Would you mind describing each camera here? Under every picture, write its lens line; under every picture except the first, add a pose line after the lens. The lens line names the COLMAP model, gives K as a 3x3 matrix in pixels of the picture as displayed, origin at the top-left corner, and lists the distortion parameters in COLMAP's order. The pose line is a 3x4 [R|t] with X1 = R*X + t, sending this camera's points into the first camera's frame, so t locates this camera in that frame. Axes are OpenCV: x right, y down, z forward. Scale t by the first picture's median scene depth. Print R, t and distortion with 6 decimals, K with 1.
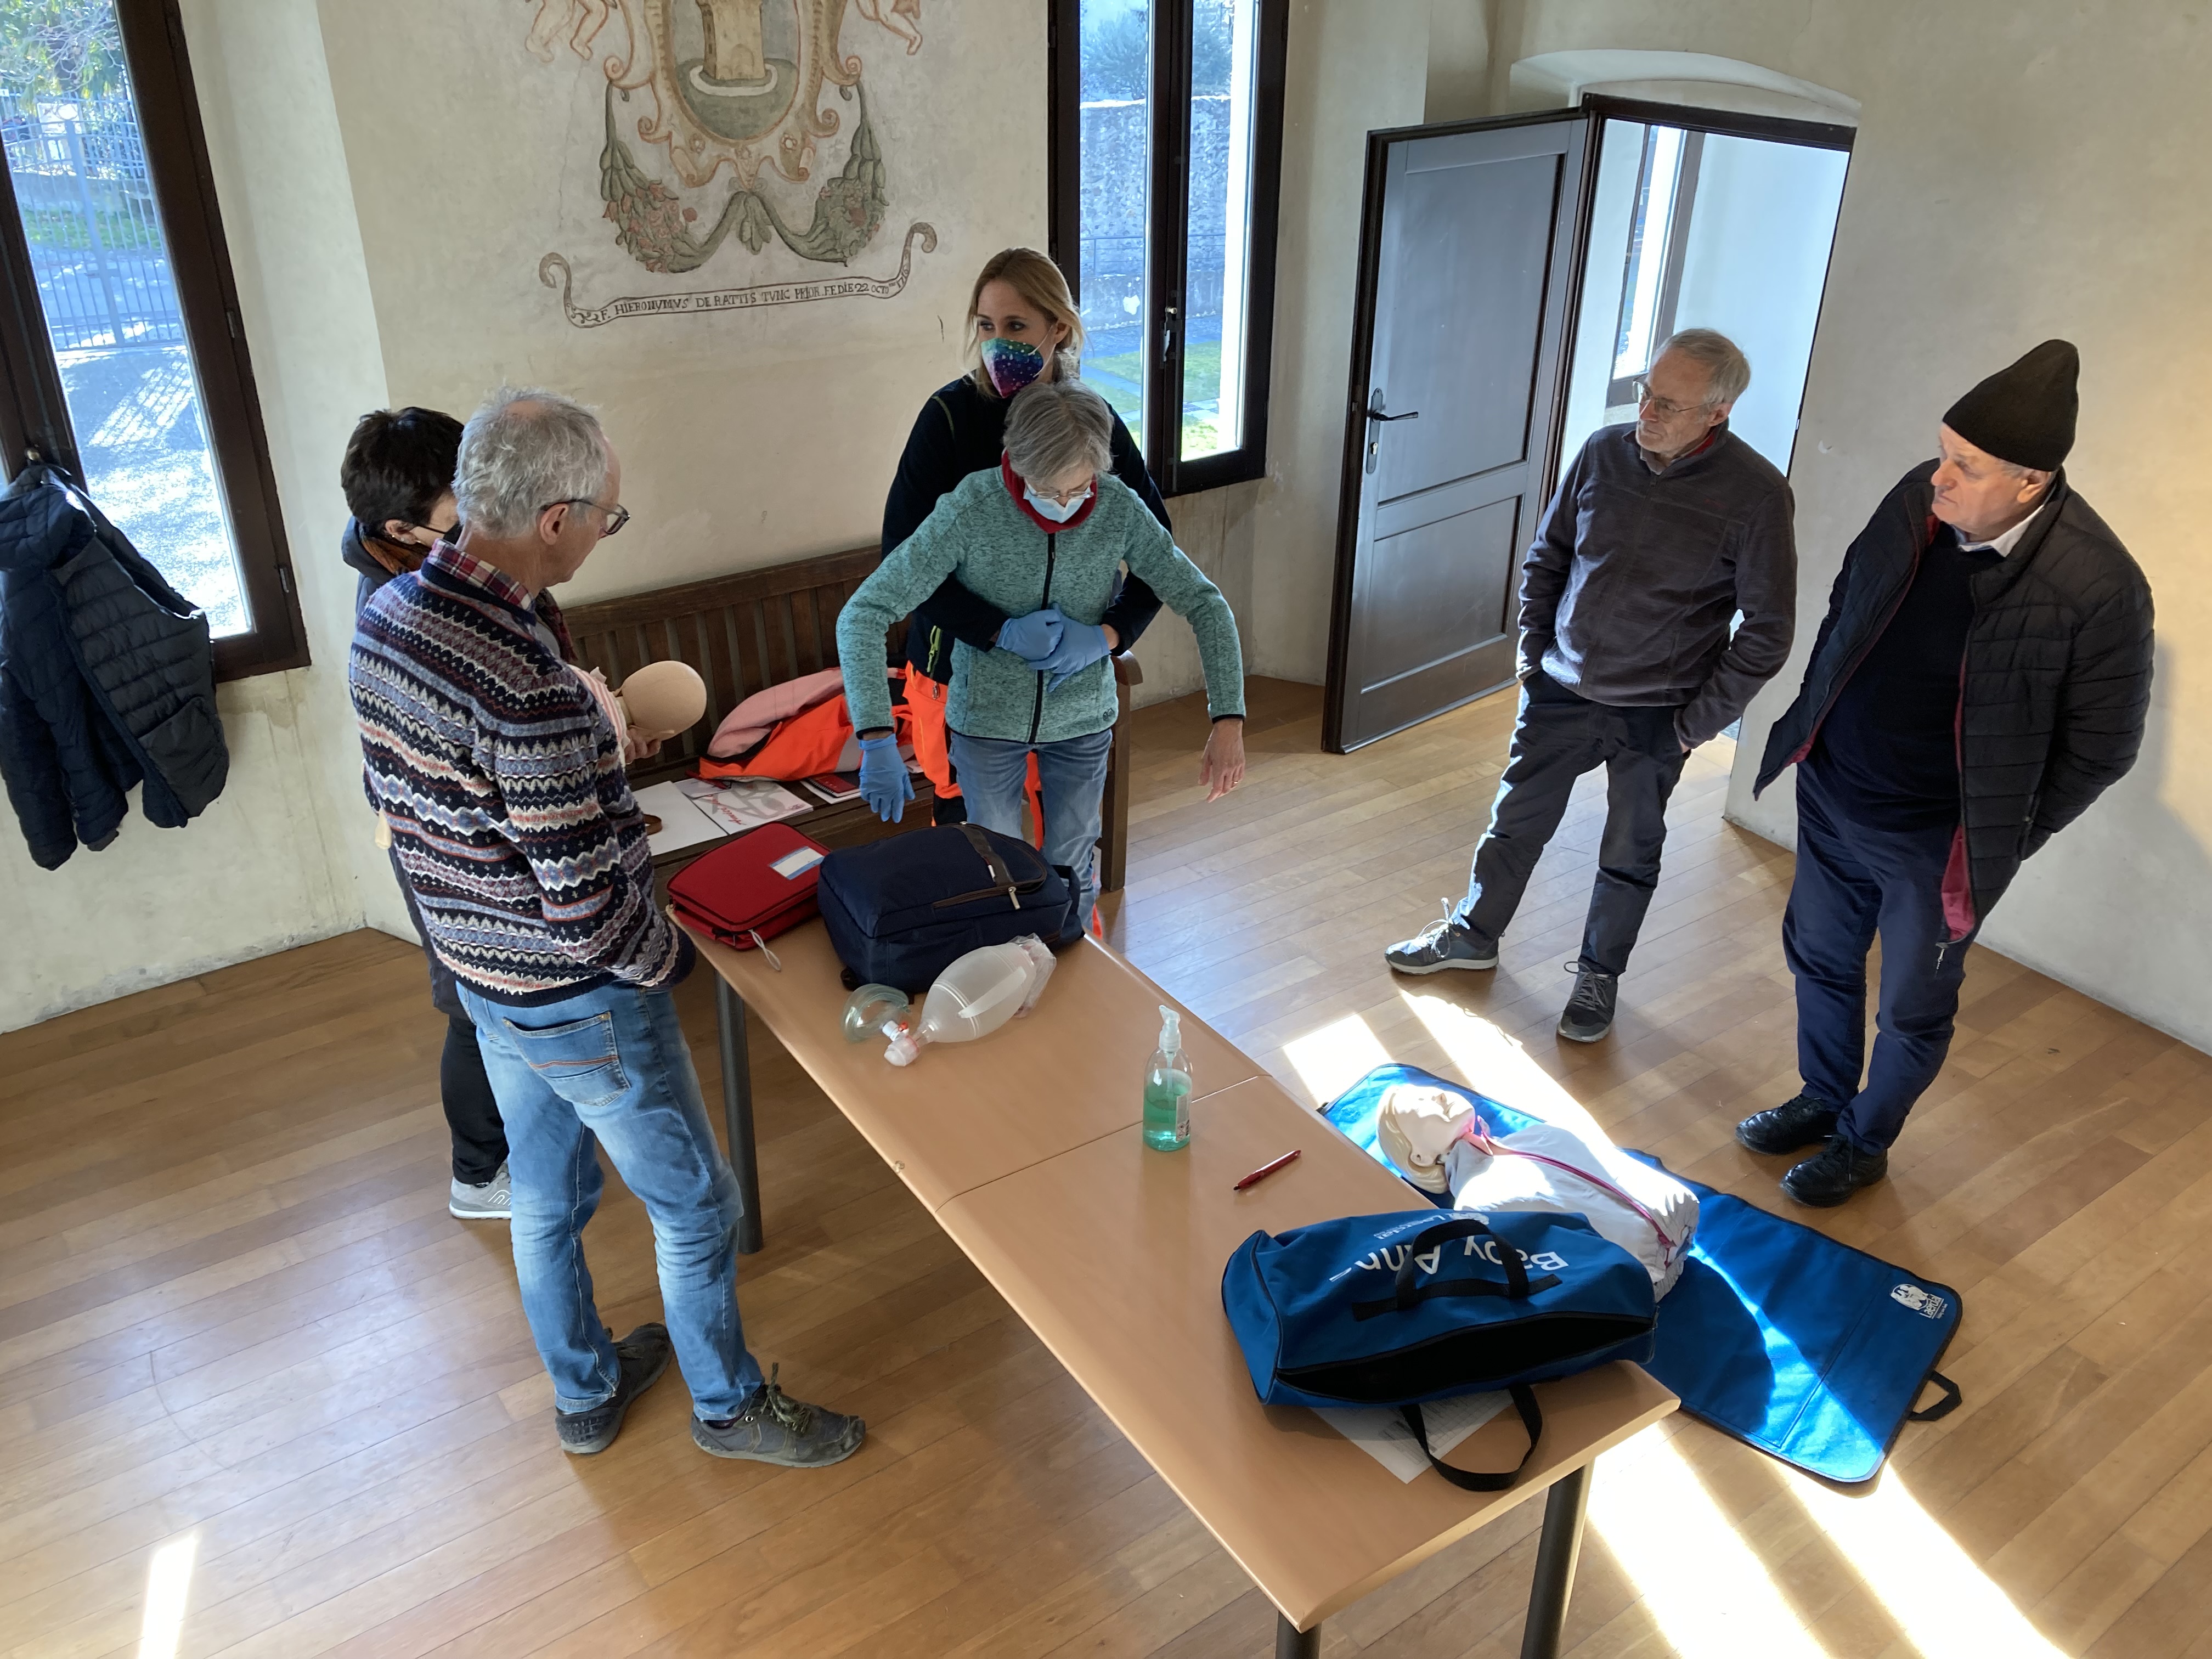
lens RADIAL K [[1822.1, 0, 1116.2], [0, 1822.1, 872.1], [0, 0, 1]] dist [0.046548, -0.001966]
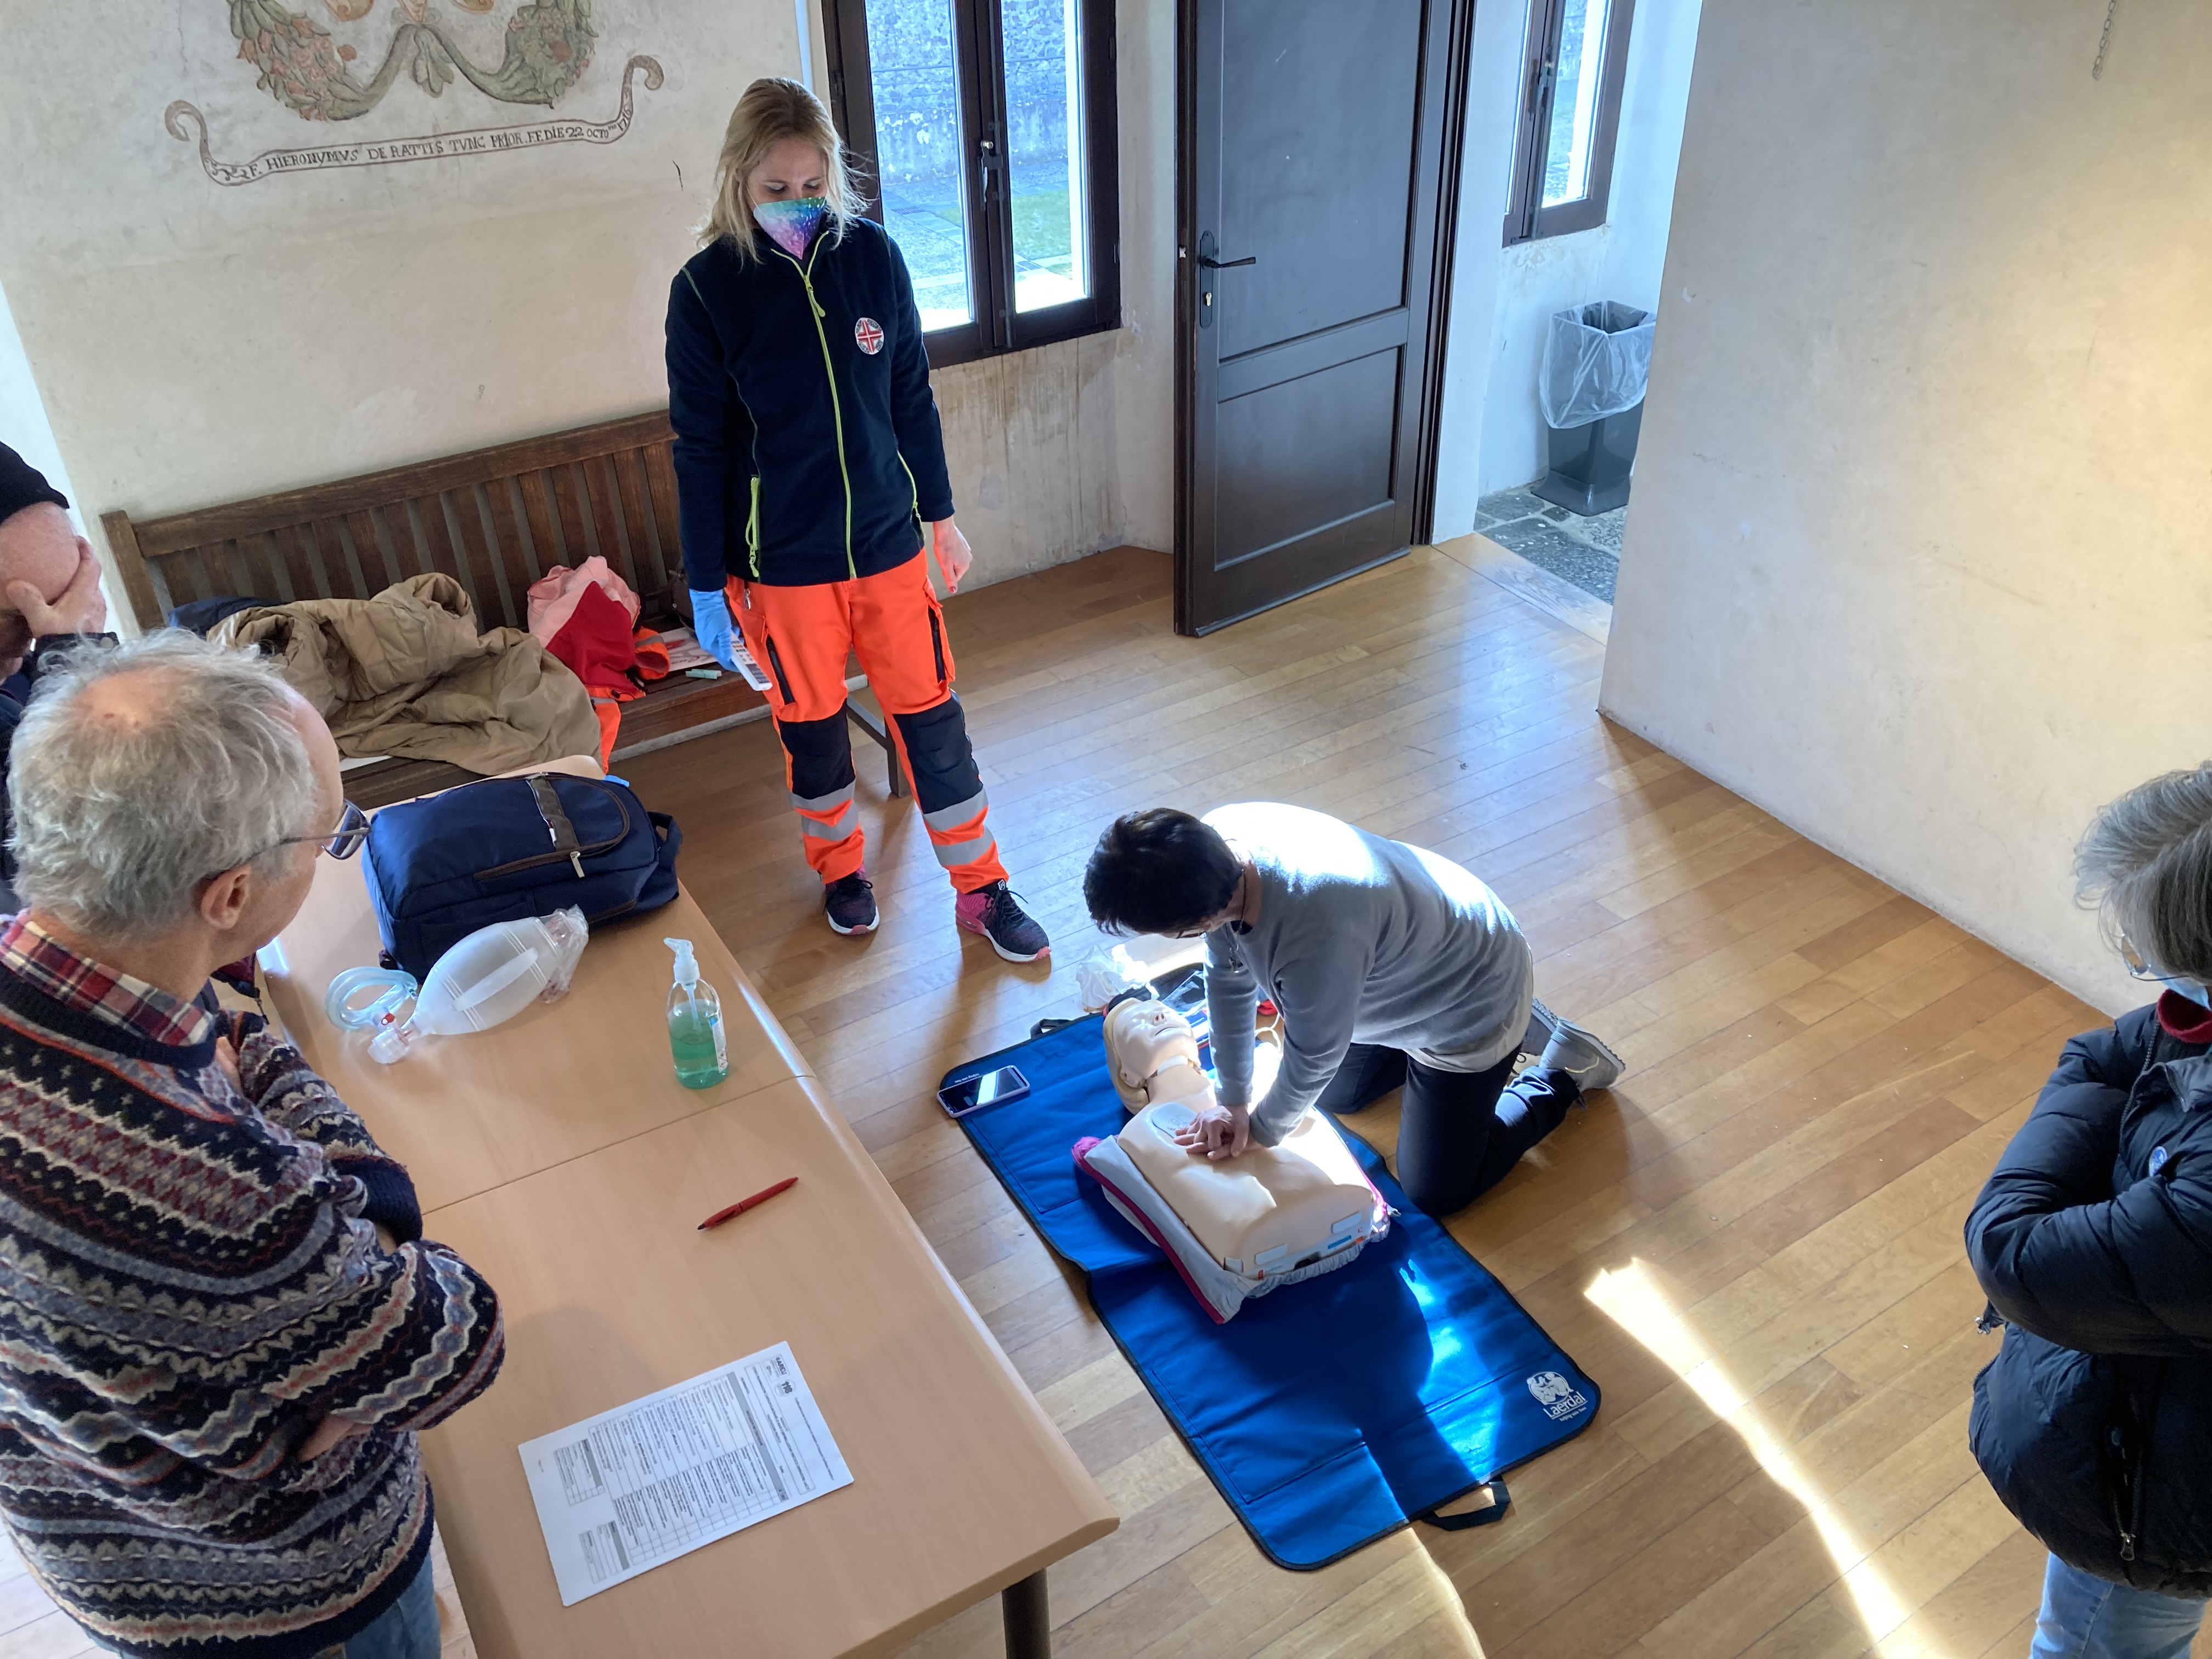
lens RADIAL K [[1797.4, 0, 1098.4], [0, 1797.4, 838.6], [0, 0, 1]] dist [0.050892, -0.005098]
pose [[0.997427, 0.007645, -0.071285, 0.194373], [-0.001871, 0.996736, 0.080707, -0.050023], [0.071670, -0.080366, 0.994185, 0.113622]]
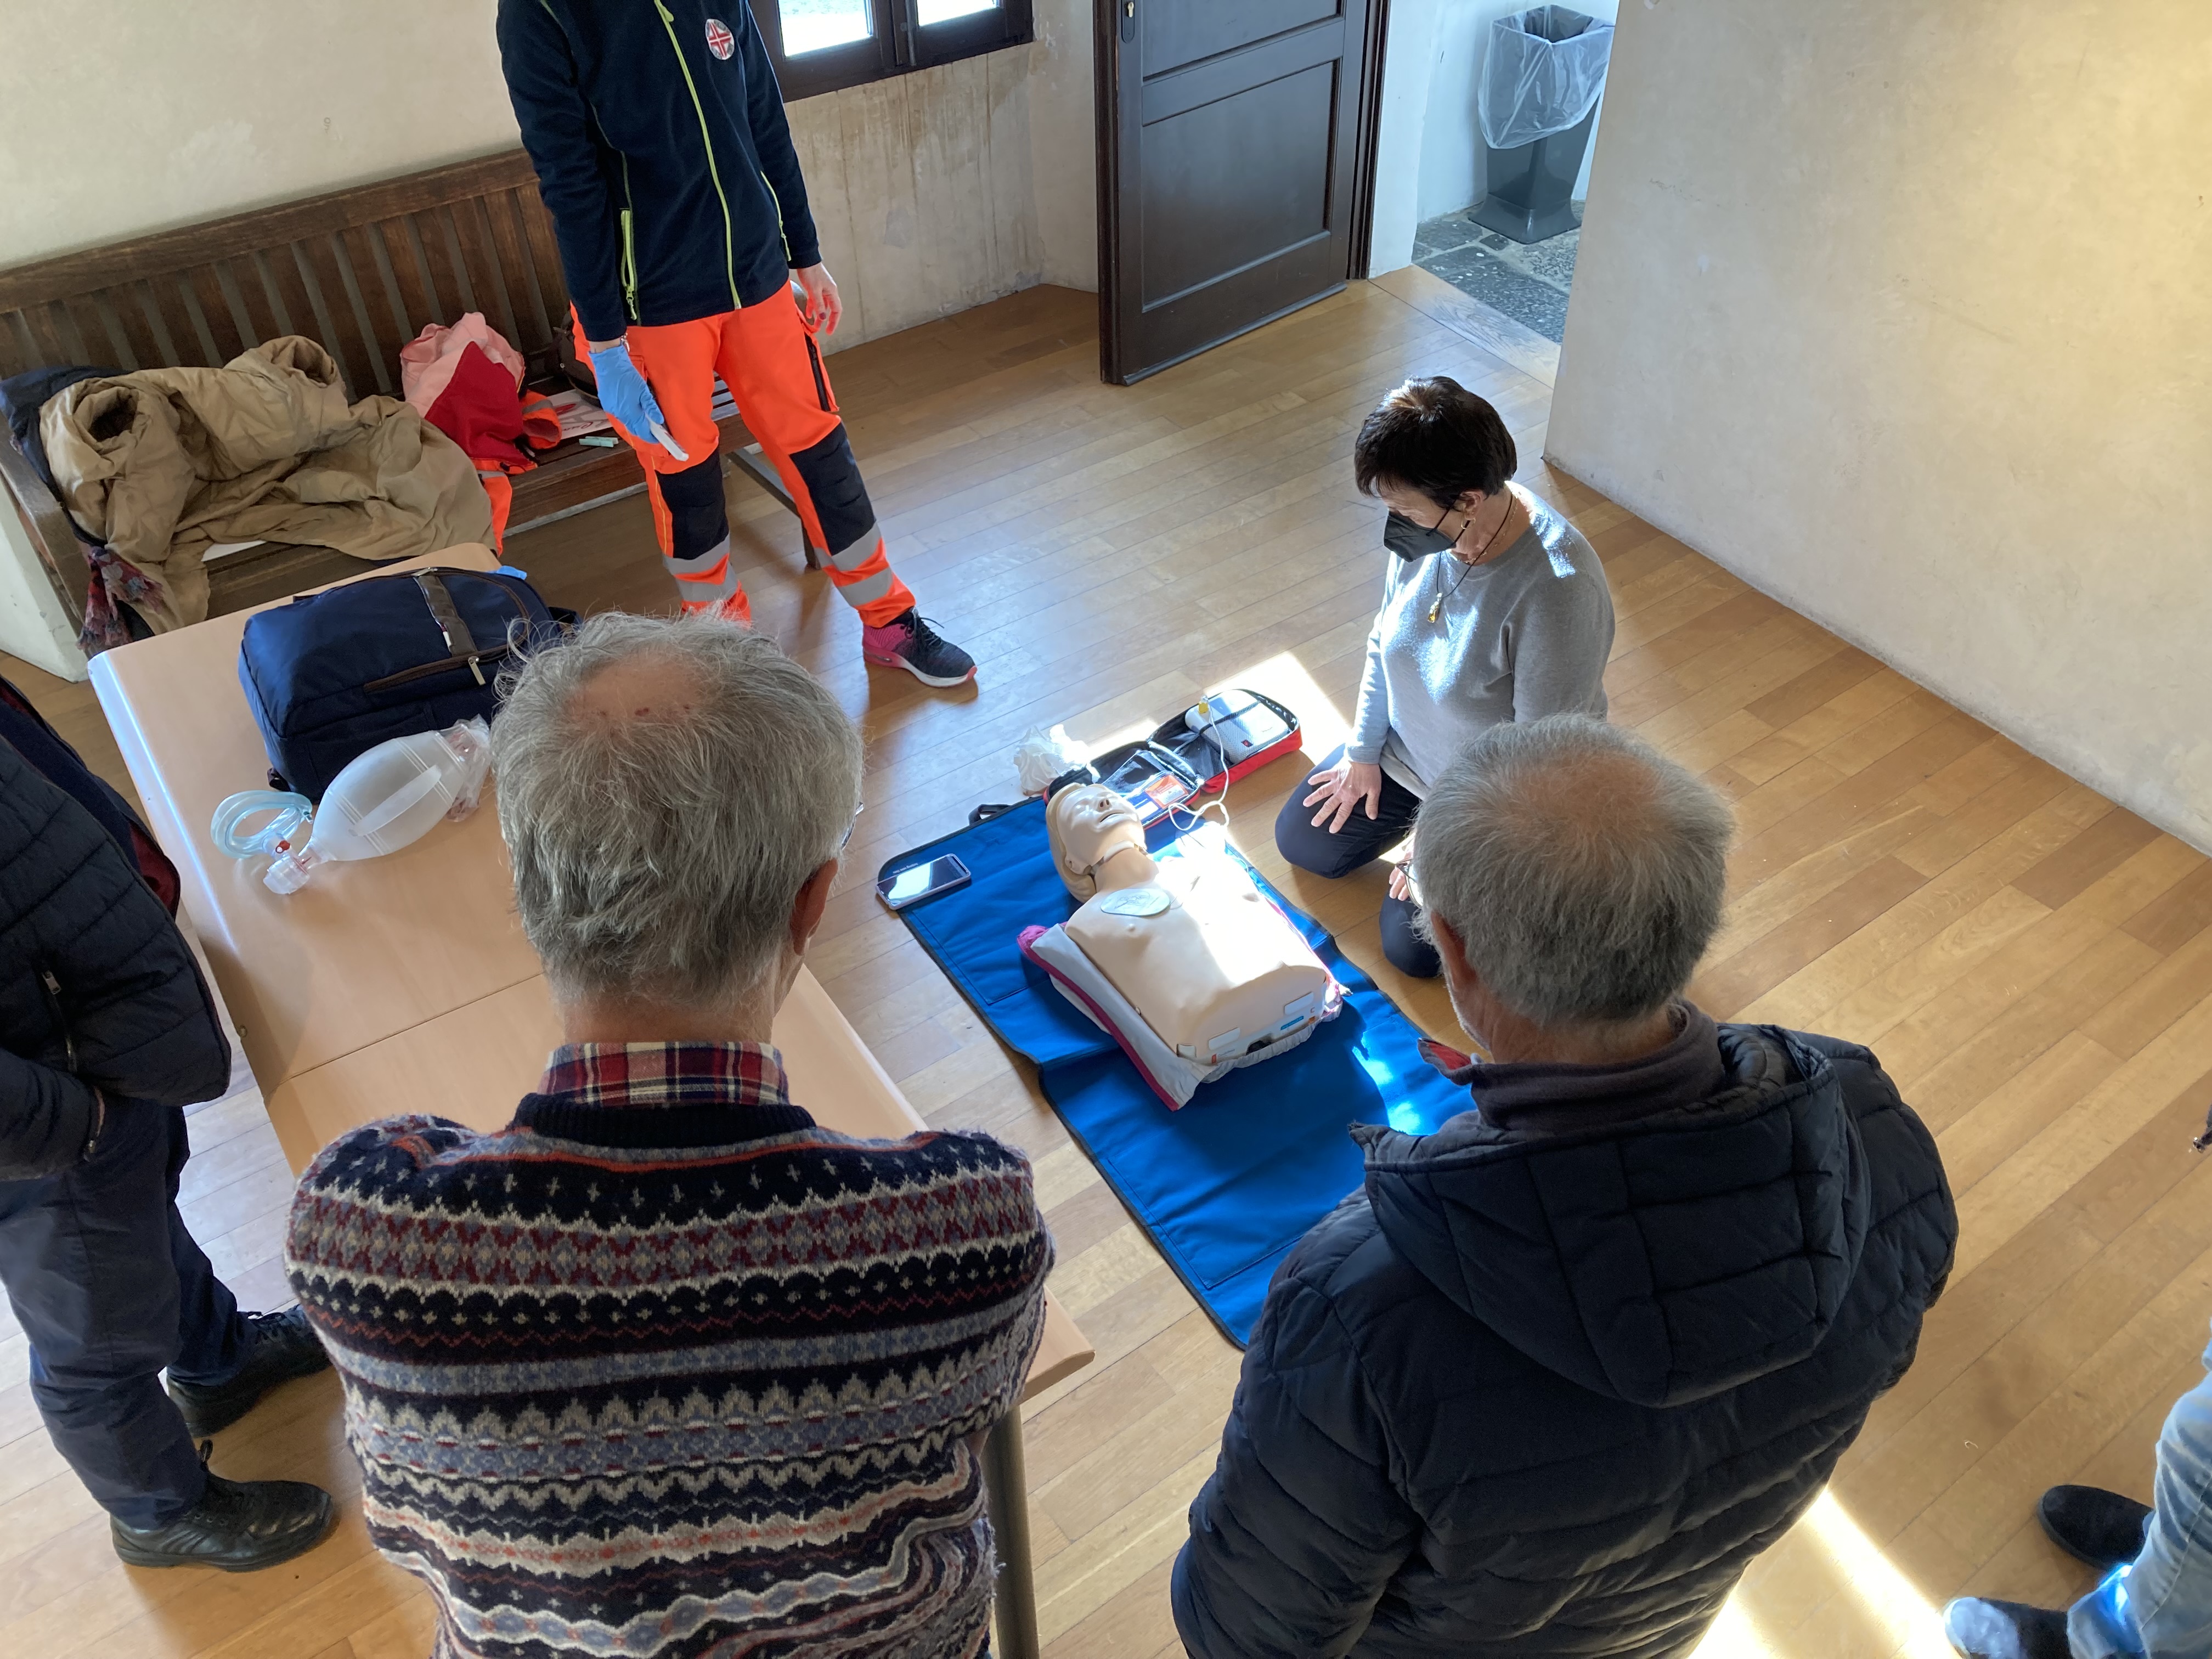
lens RADIAL K [[1804.5, 0, 1112.1], [0, 1804.5, 833.4], [0, 0, 1]] dist [0.029499, 0.014308]
pose [[0.999725, -0.014110, -0.018709, 0.182025], [0.017886, 0.975295, 0.220183, -0.063920], [0.015140, -0.220457, 0.975279, 0.150681]]
